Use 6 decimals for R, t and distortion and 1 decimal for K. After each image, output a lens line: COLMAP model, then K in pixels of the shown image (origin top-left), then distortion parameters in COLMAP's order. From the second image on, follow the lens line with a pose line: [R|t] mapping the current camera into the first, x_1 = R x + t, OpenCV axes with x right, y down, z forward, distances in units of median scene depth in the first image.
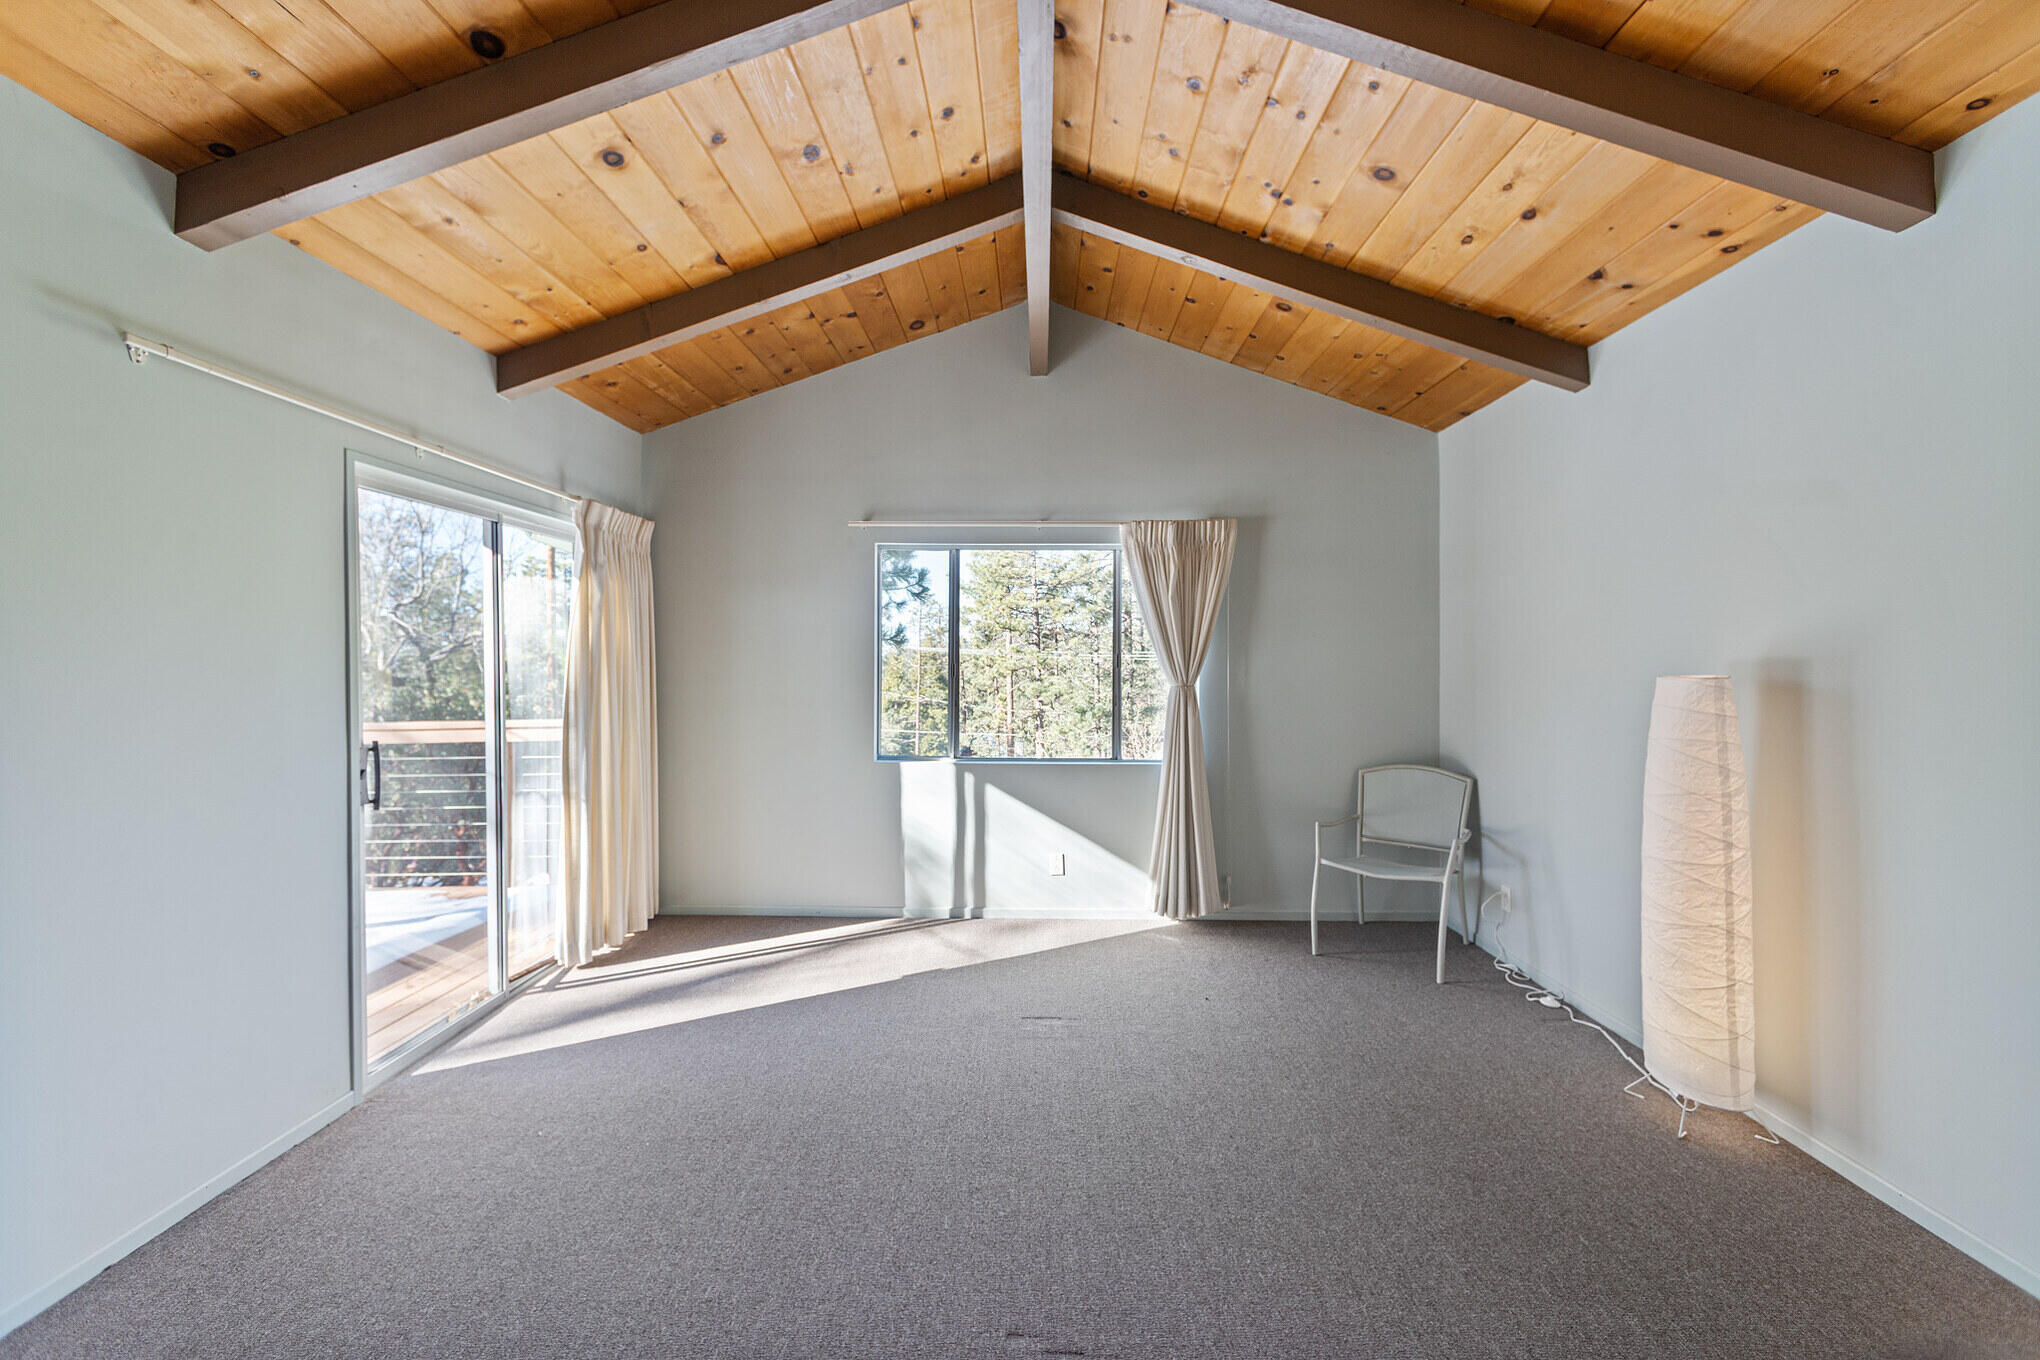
lens RADIAL K [[812.9, 0, 1027.1], [0, 812.9, 670.3], [0, 0, 1]] dist [0.004813, 0.000425]
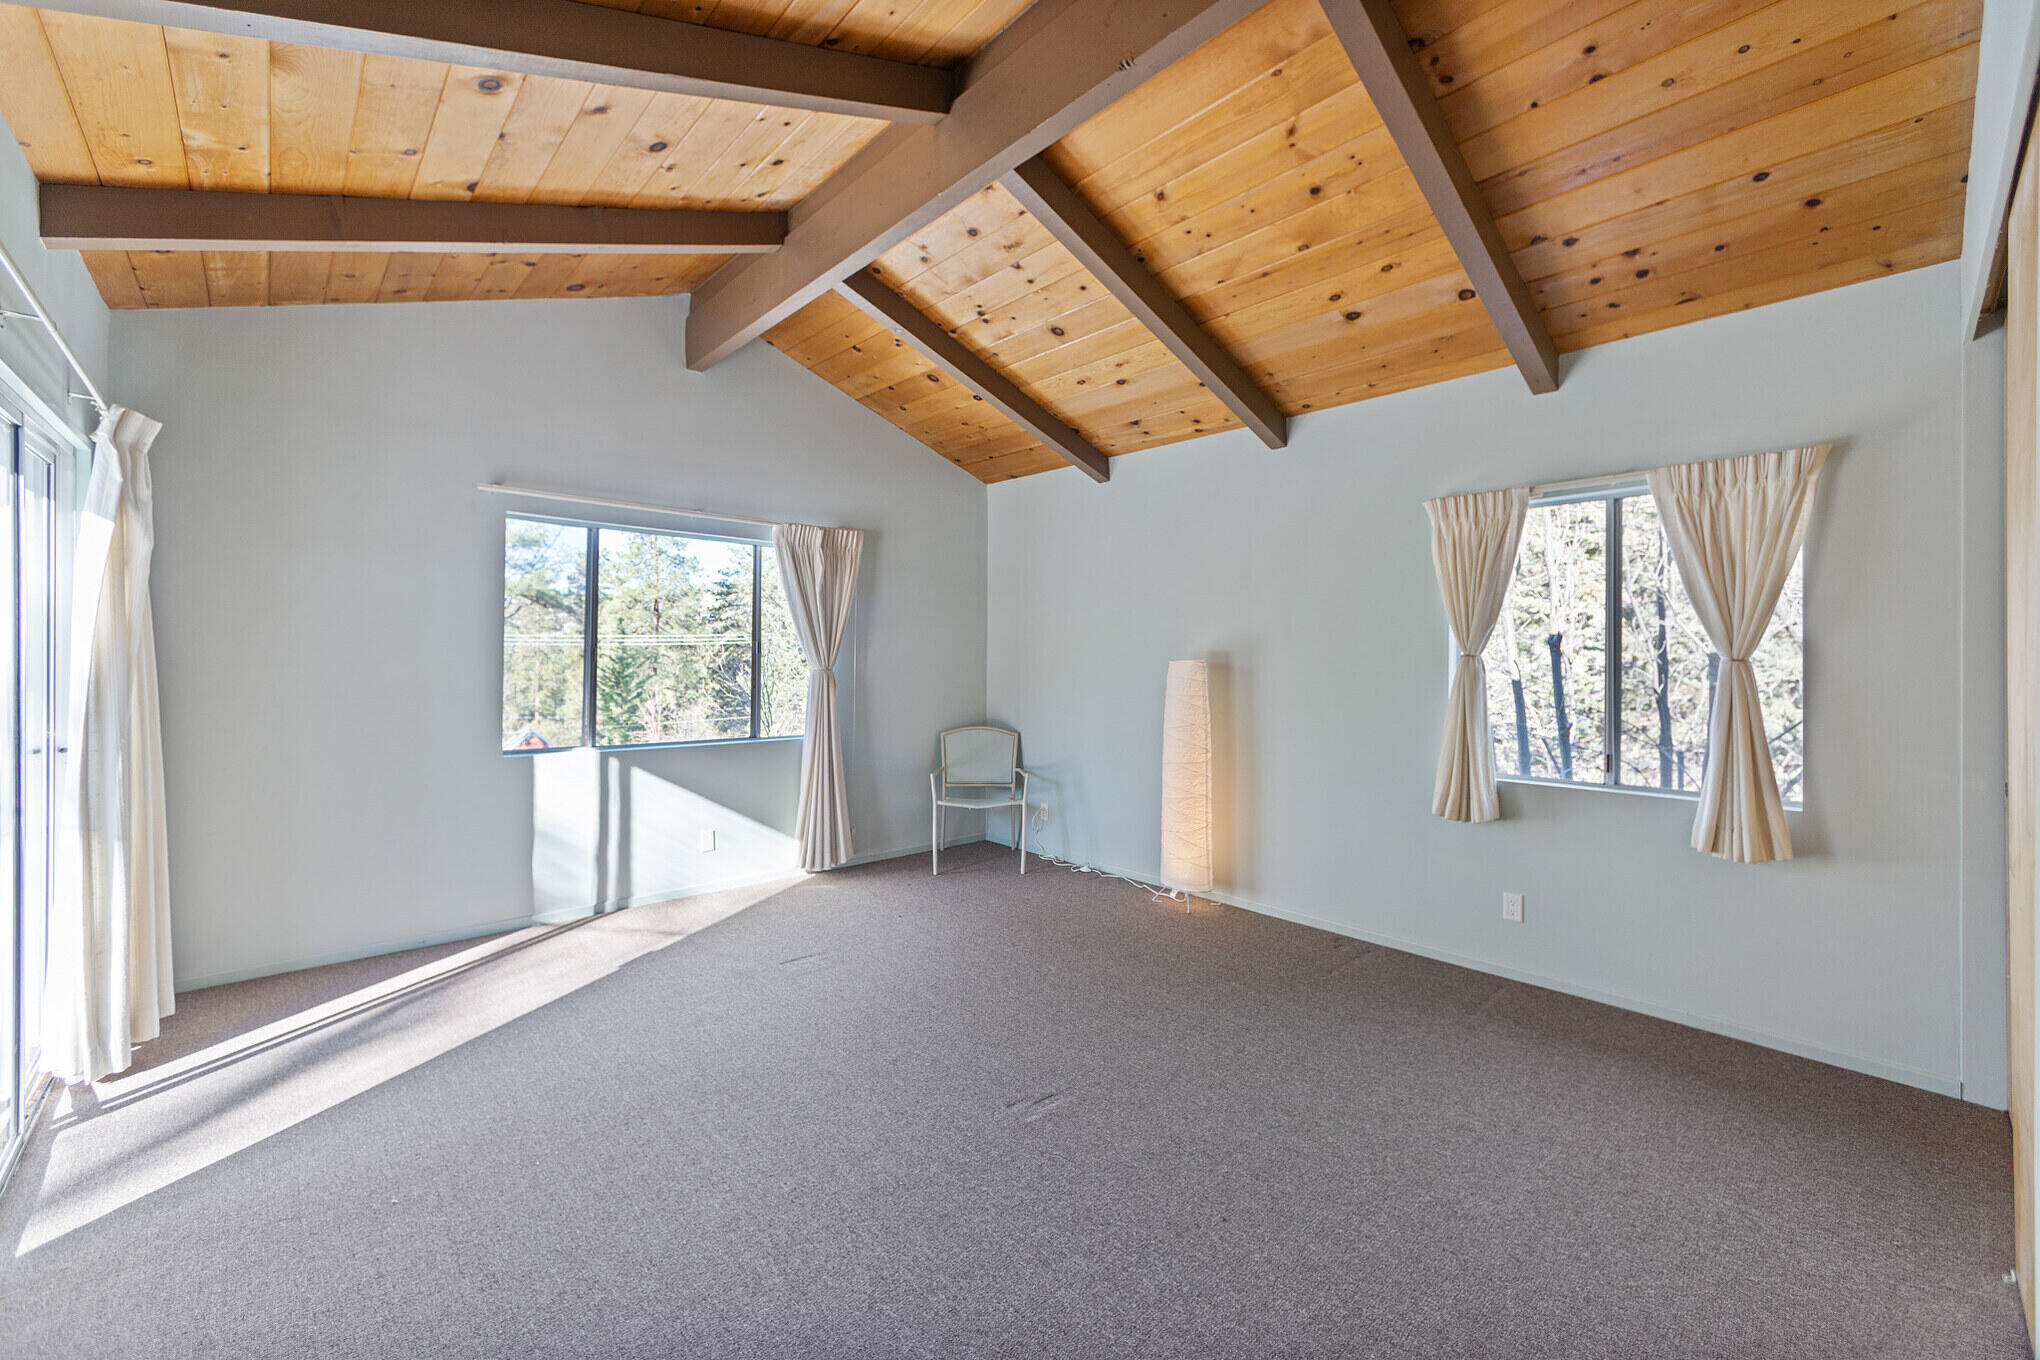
lens RADIAL K [[813.9, 0, 1010.1], [0, 813.9, 653.4], [0, 0, 1]] dist [0.002693, 0.000865]
pose [[0.728420, 0.008163, 0.685083, -0.458123], [-0.005227, 0.999966, -0.006358, 0.002618], [-0.685111, 0.001051, 0.728438, -0.033025]]
